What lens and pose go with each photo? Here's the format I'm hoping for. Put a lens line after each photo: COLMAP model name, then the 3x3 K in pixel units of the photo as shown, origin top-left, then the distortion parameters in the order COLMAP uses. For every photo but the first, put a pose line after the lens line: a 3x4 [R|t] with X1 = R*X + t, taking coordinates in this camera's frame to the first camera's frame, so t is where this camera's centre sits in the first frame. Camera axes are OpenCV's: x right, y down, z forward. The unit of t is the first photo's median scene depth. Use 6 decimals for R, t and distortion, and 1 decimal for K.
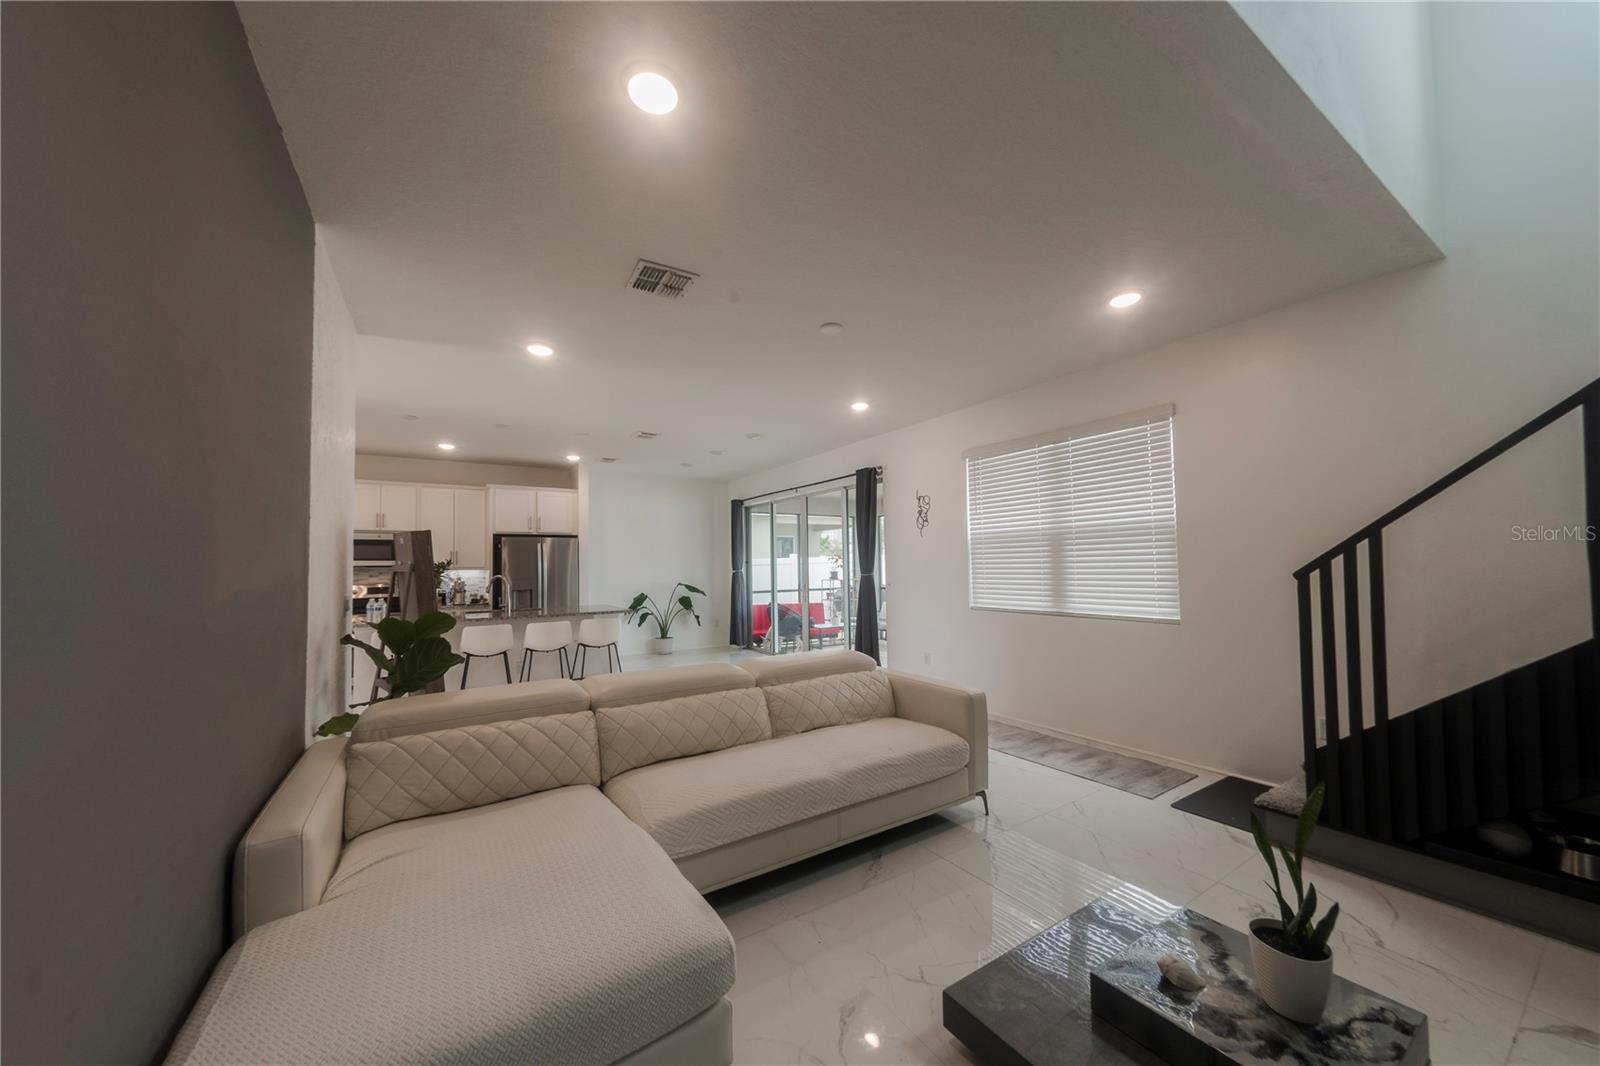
lens RADIAL K [[563.2, 0, 801.8], [0, 563.2, 549.6], [0, 0, 1]] dist [0.000398, -0.000006]
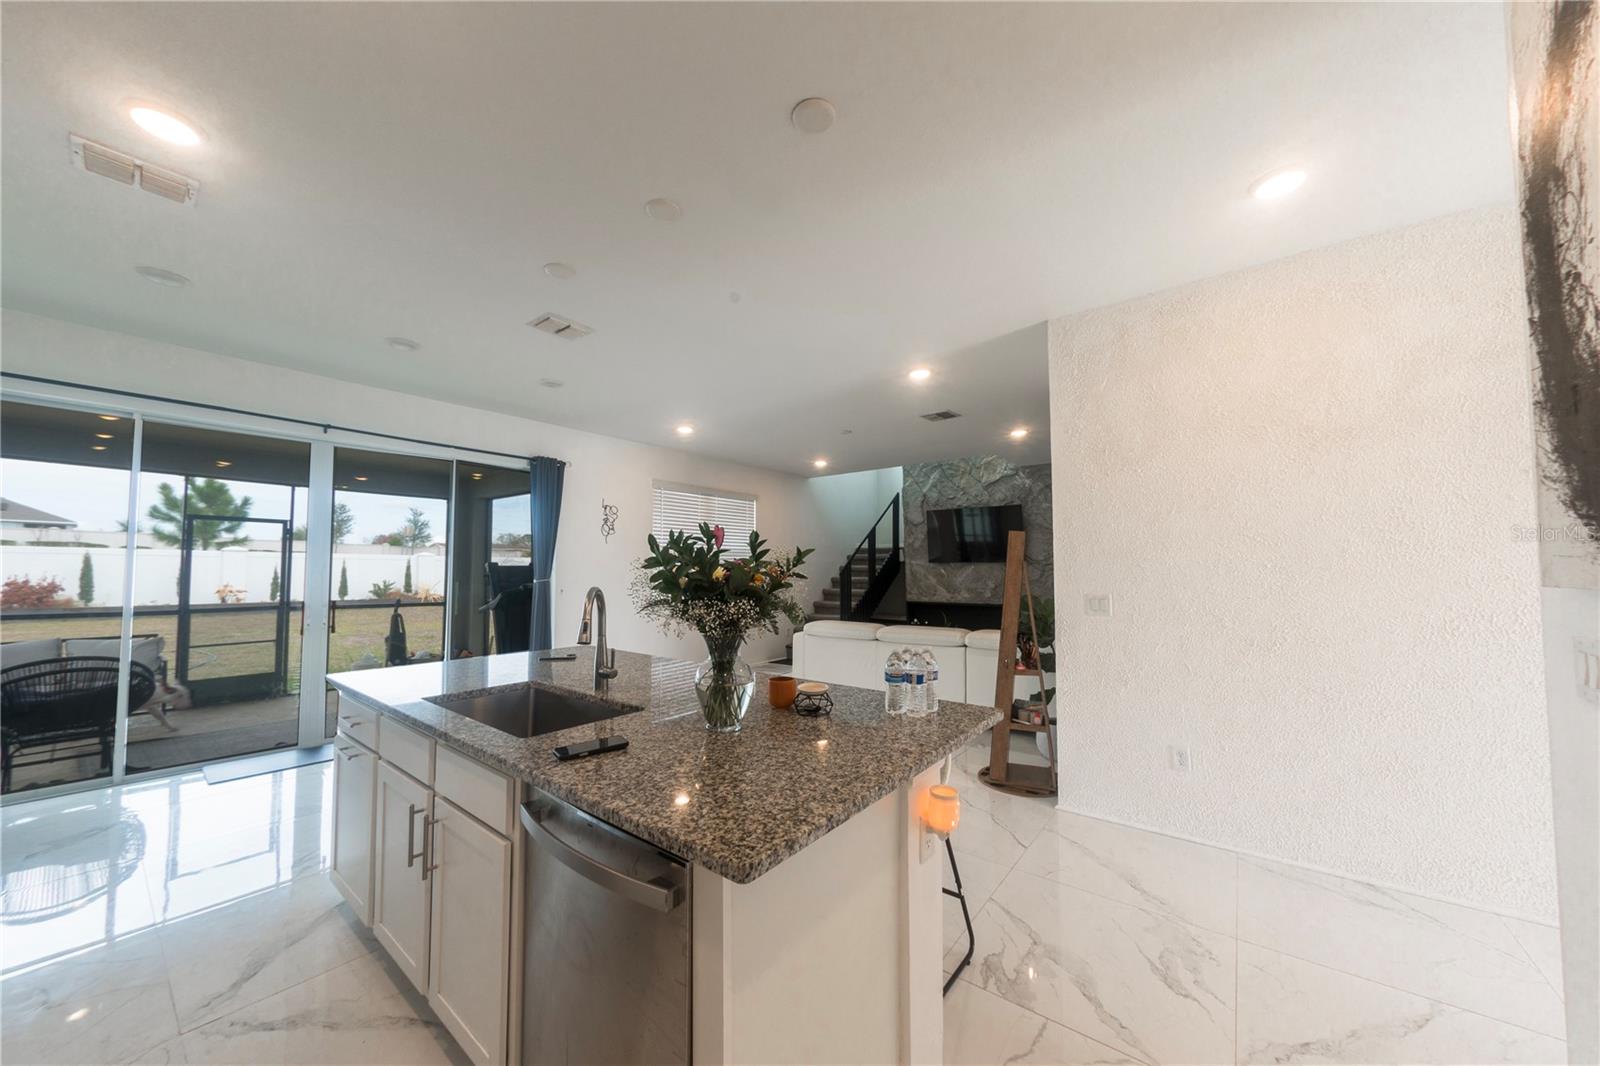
lens RADIAL K [[563.2, 0, 801.8], [0, 563.2, 549.6], [0, 0, 1]] dist [0.000398, -0.000006]
pose [[-0.325877, 0.002224, 0.945409, -0.858183], [-0.060830, 0.997876, -0.023315, -0.007438], [-0.943453, -0.065107, -0.325050, 0.917367]]
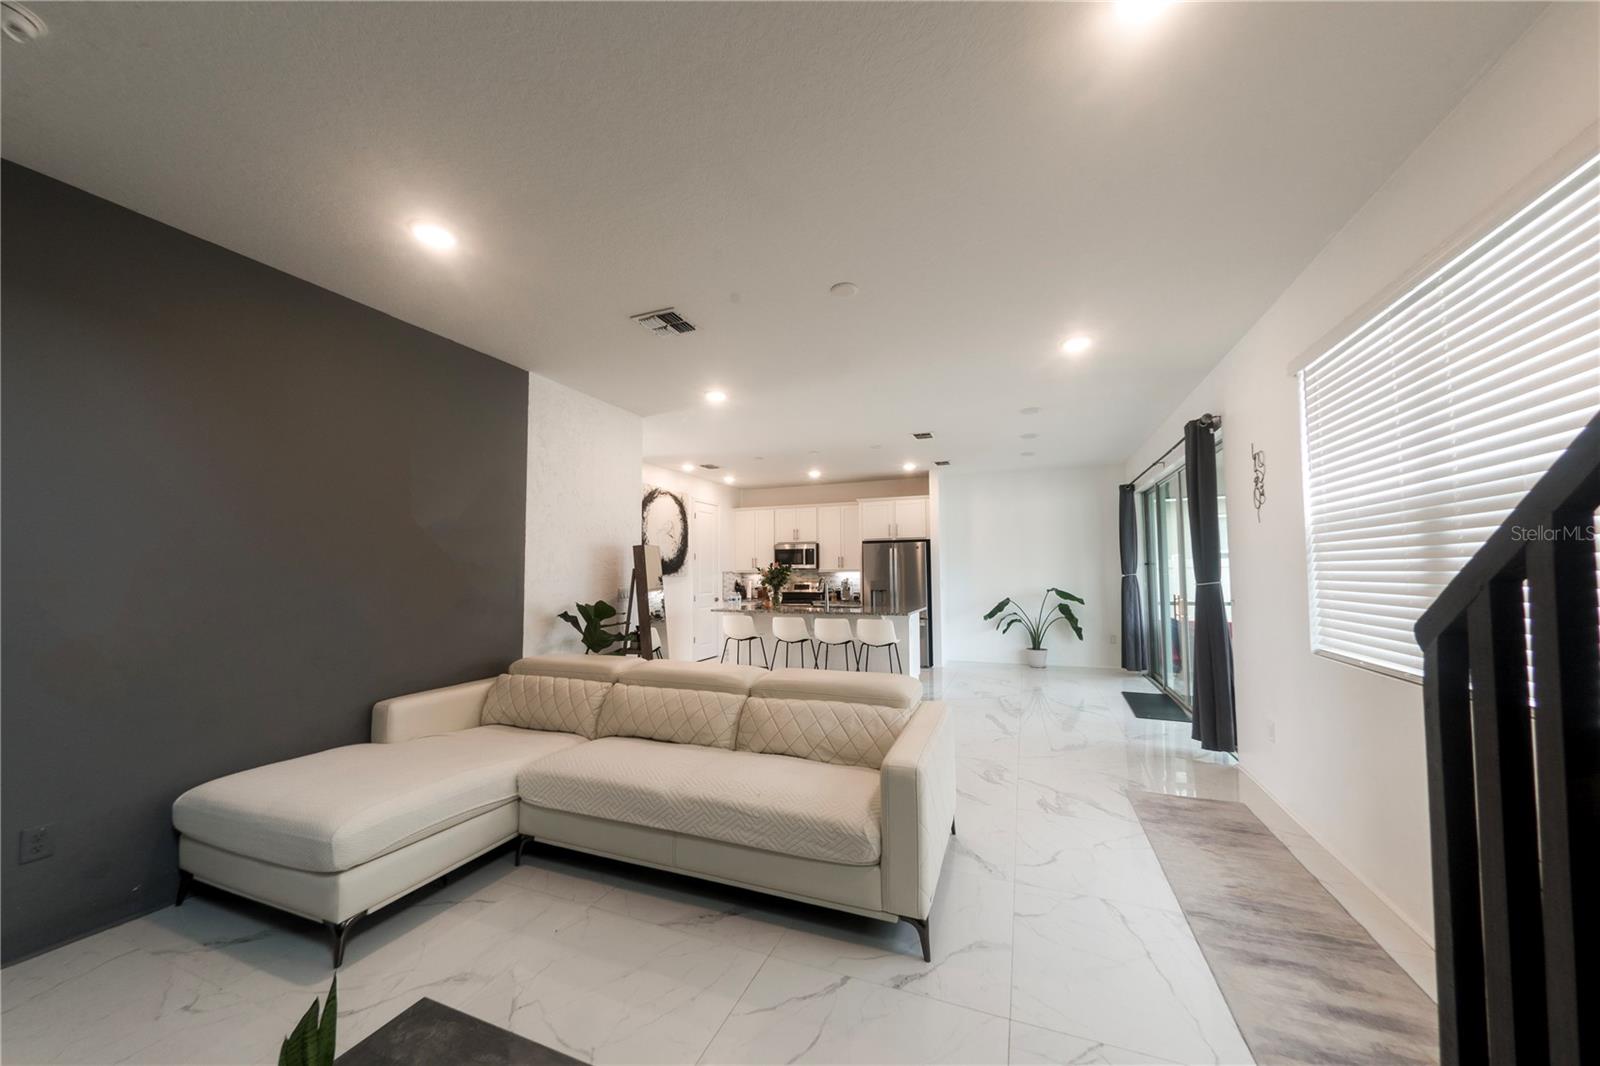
lens RADIAL K [[563.2, 0, 801.8], [0, 563.2, 549.6], [0, 0, 1]] dist [0.000398, -0.000006]
pose [[0.579394, -0.023564, -0.814707, 0.381484], [0.022795, 0.999659, -0.012702, 0.002336], [0.814729, -0.011212, 0.579733, 0.250177]]
